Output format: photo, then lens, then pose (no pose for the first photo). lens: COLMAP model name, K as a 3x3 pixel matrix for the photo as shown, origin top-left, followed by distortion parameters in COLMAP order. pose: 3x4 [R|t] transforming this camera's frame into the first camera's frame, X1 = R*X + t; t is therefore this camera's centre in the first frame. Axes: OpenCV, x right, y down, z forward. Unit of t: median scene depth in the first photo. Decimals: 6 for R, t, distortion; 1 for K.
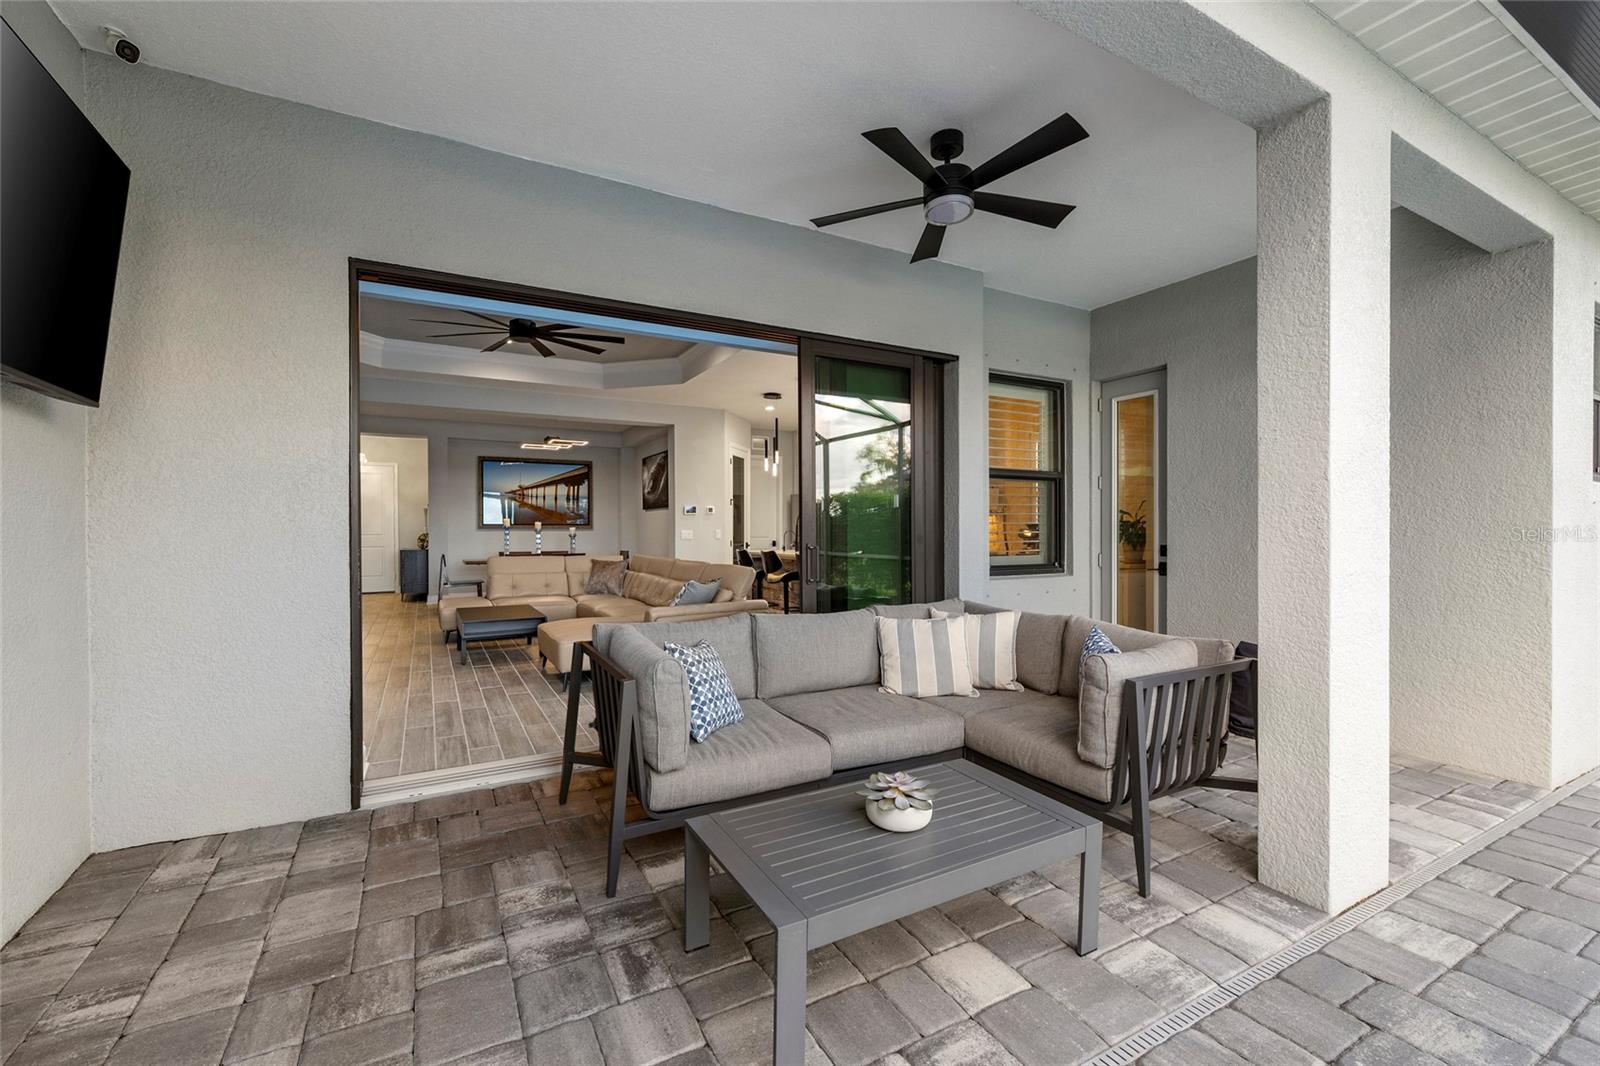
lens RADIAL K [[672.8, 0, 798.7], [0, 672.8, 532.2], [0, 0, 1]] dist [-0.000537, 0.000175]
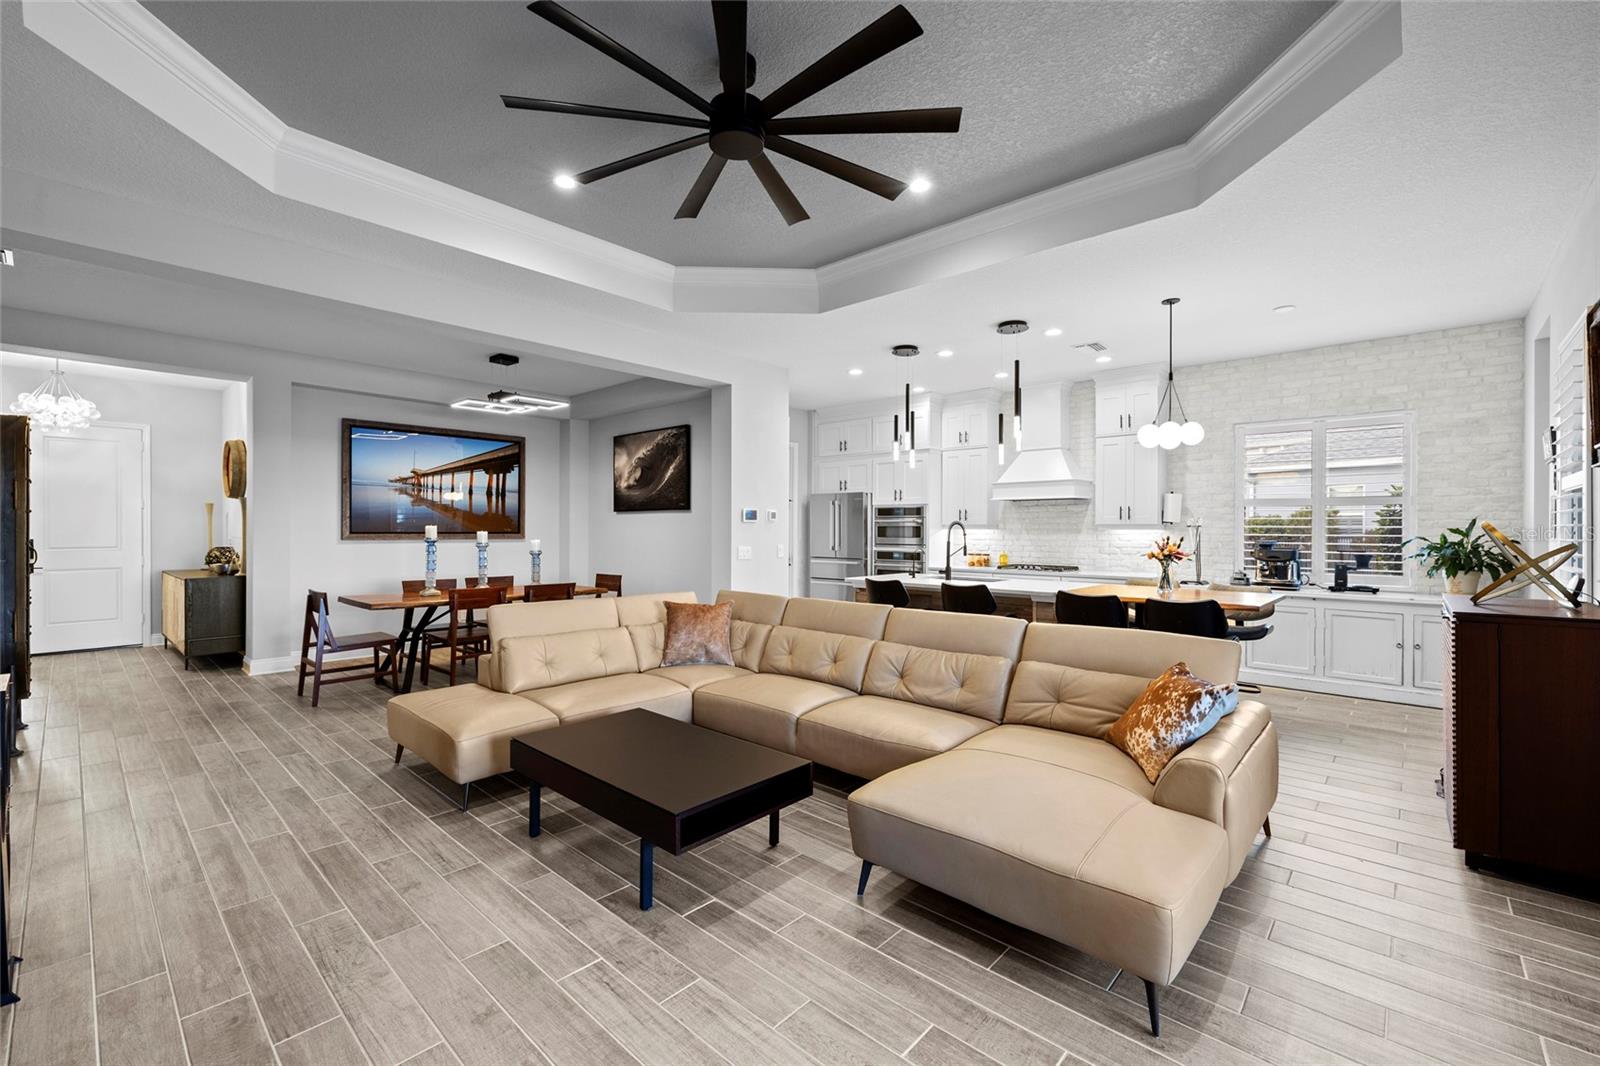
lens RADIAL K [[672.8, 0, 798.8], [0, 672.8, 530.7], [0, 0, 1]] dist [-0.000537, 0.000175]
pose [[0.950950, 0.006054, 0.309286, -0.264652], [-0.006409, 0.999979, 0.000132, -0.015286], [-0.309278, -0.002108, 0.950969, 0.291898]]
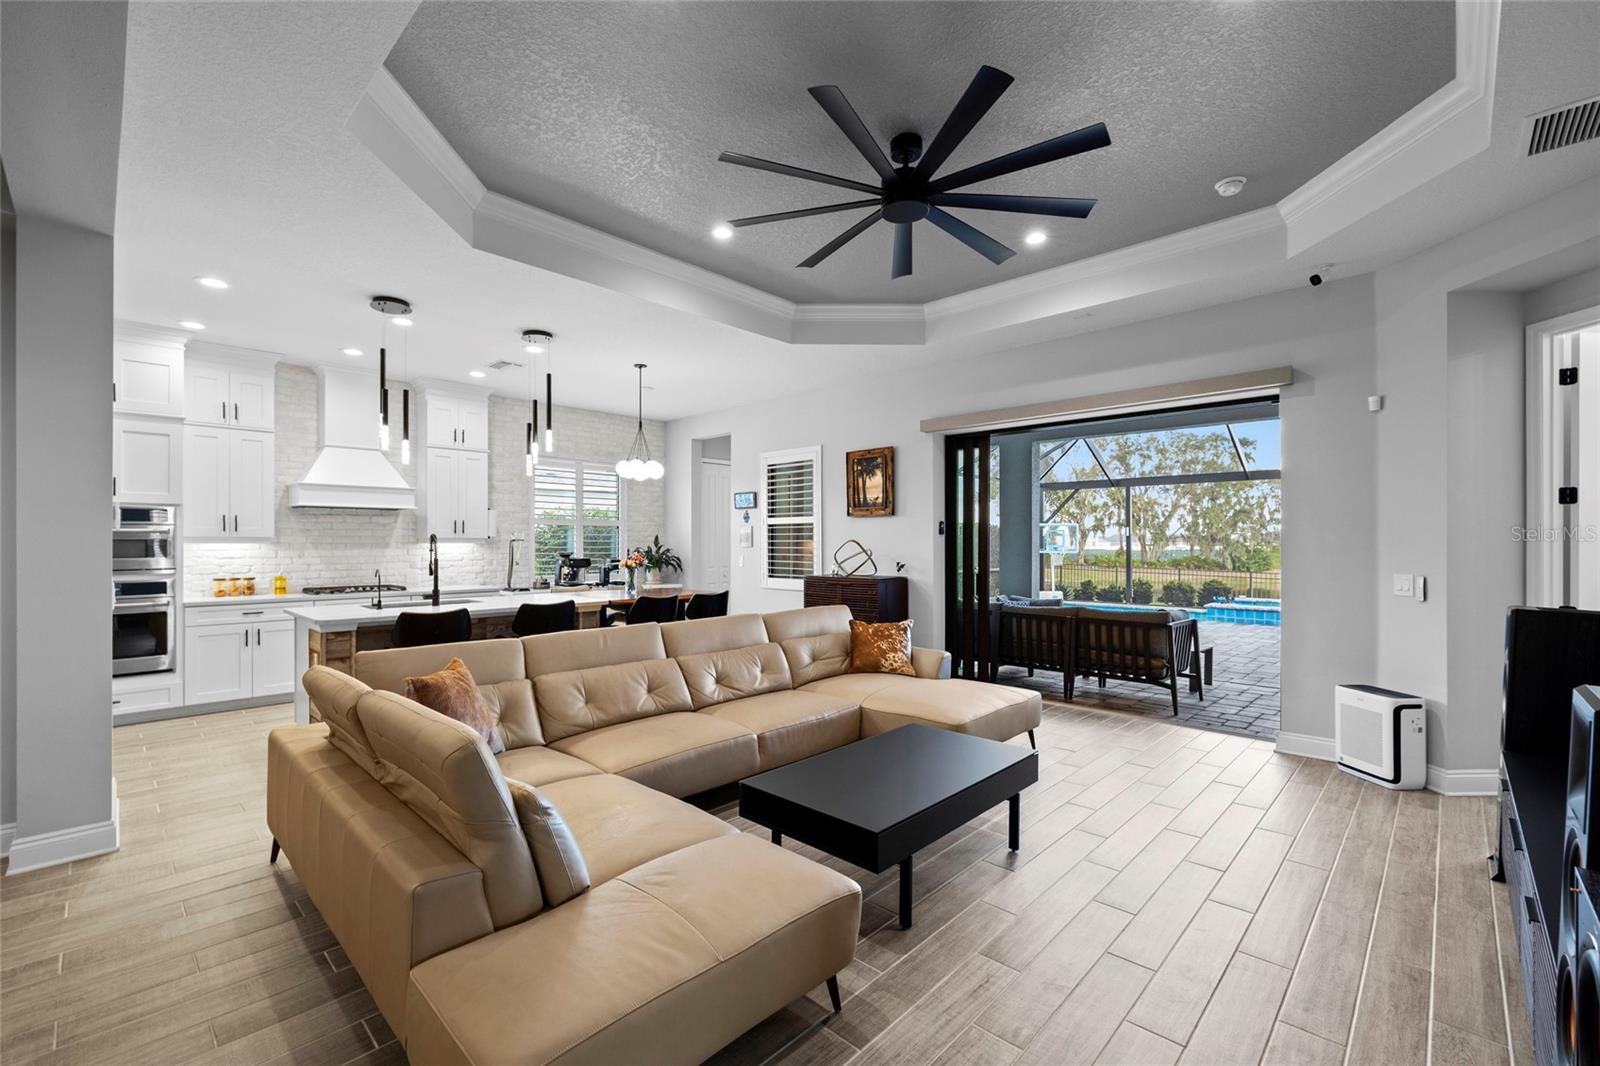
lens RADIAL K [[672.8, 0, 791.3], [0, 672.8, 544.3], [0, 0, 1]] dist [-0.000537, 0.000175]
pose [[-0.277372, 0.001382, 0.960762, -0.460414], [0.002967, 0.999995, -0.000582, -0.015865], [-0.960758, 0.002689, -0.277375, 0.641020]]
